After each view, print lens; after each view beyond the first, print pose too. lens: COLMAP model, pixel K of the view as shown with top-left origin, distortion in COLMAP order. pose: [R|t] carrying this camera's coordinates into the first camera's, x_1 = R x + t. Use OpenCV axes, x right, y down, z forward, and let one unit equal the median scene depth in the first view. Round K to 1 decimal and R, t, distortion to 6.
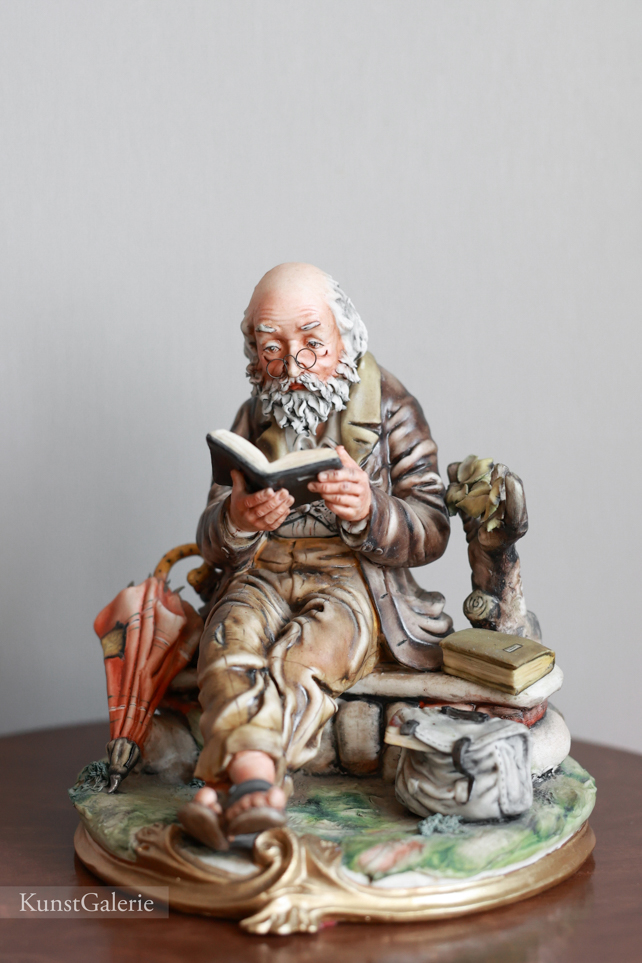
lens RADIAL K [[2717.0, 0, 321.0], [0, 2717.0, 481.5], [0, 0, 1]] dist [0.027936, -0.076913]
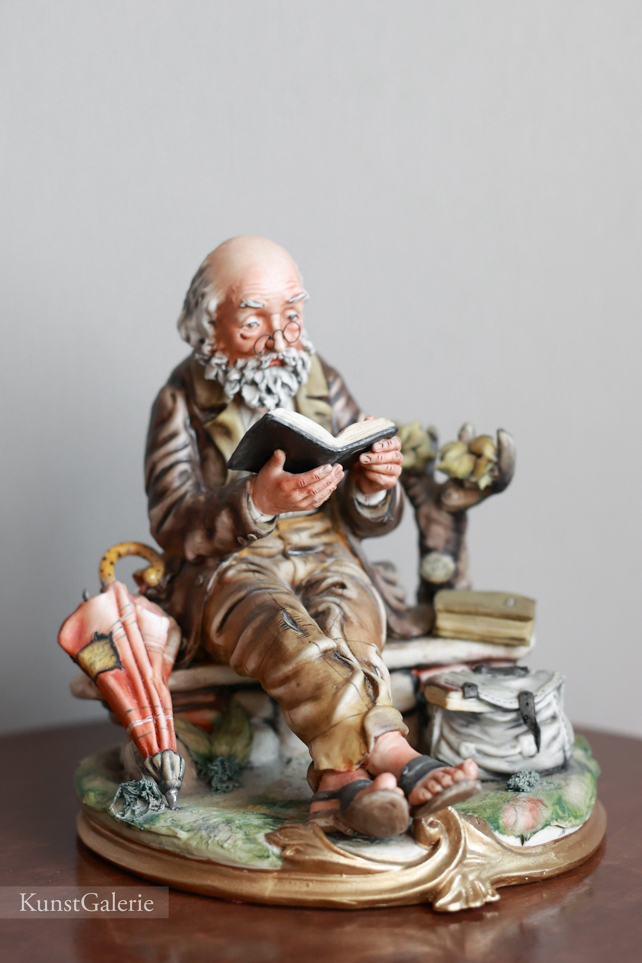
lens RADIAL K [[2717.0, 0, 321.0], [0, 2717.0, 481.5], [0, 0, 1]] dist [0.027936, -0.076913]
pose [[0.830394, -0.095813, 0.548876, -0.534275], [0.103155, 0.994511, 0.017541, -0.008304], [-0.547544, 0.042053, 0.835720, 0.188657]]
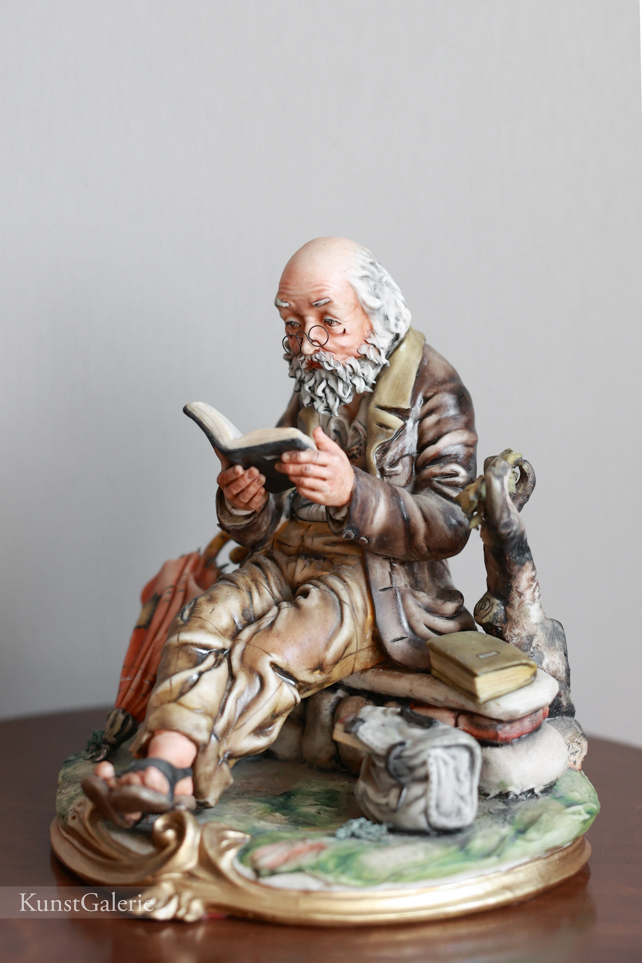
lens RADIAL K [[2717.0, 0, 321.0], [0, 2717.0, 481.5], [0, 0, 1]] dist [0.027936, -0.076913]
pose [[0.930074, 0.072313, -0.360185, 0.347764], [-0.072938, 0.997266, 0.011877, -0.005267], [0.360059, 0.015224, 0.932805, 0.101254]]
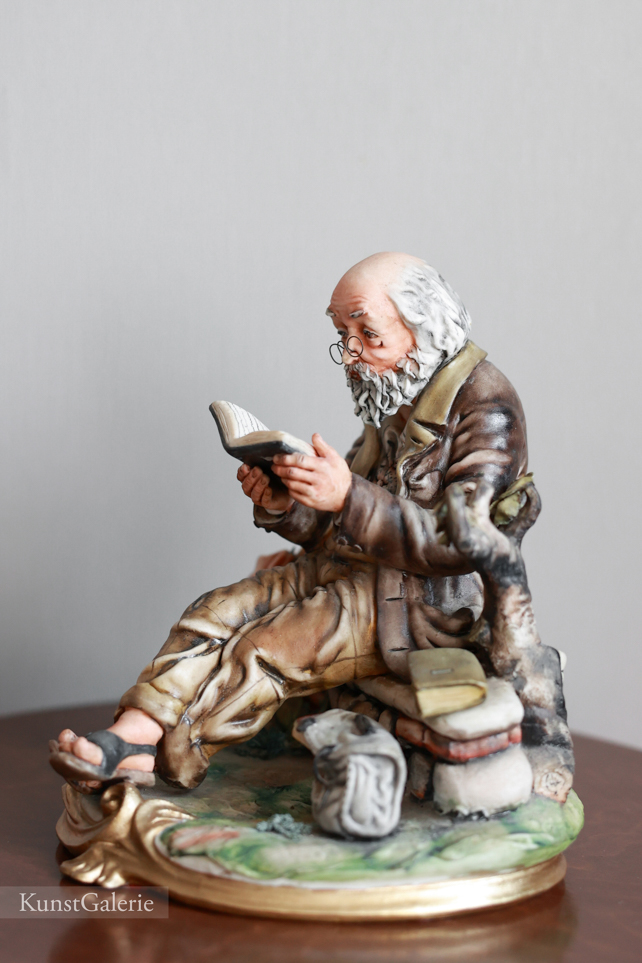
lens RADIAL K [[2717.0, 0, 321.0], [0, 2717.0, 481.5], [0, 0, 1]] dist [0.027936, -0.076913]
pose [[0.709922, 0.140959, -0.690030, 0.677002], [-0.151086, 0.987437, 0.046271, -0.040835], [0.687883, 0.071406, 0.722300, 0.281800]]
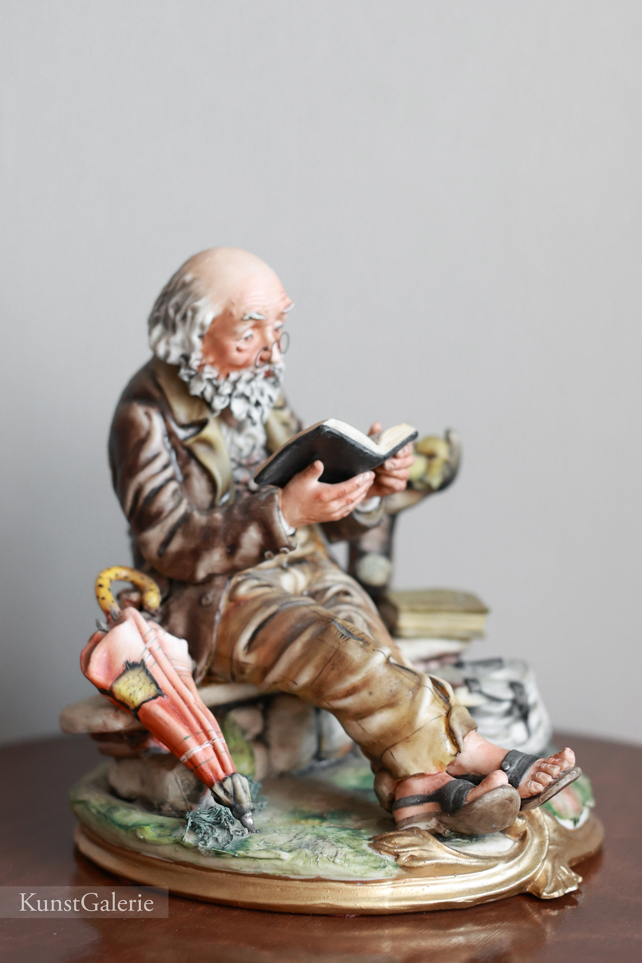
lens RADIAL K [[2717.0, 0, 321.0], [0, 2717.0, 481.5], [0, 0, 1]] dist [0.027936, -0.076913]
pose [[0.528928, -0.140846, 0.836898, -0.812244], [0.149578, 0.986166, 0.071432, -0.063786], [-0.835381, 0.087399, 0.542678, 0.472567]]
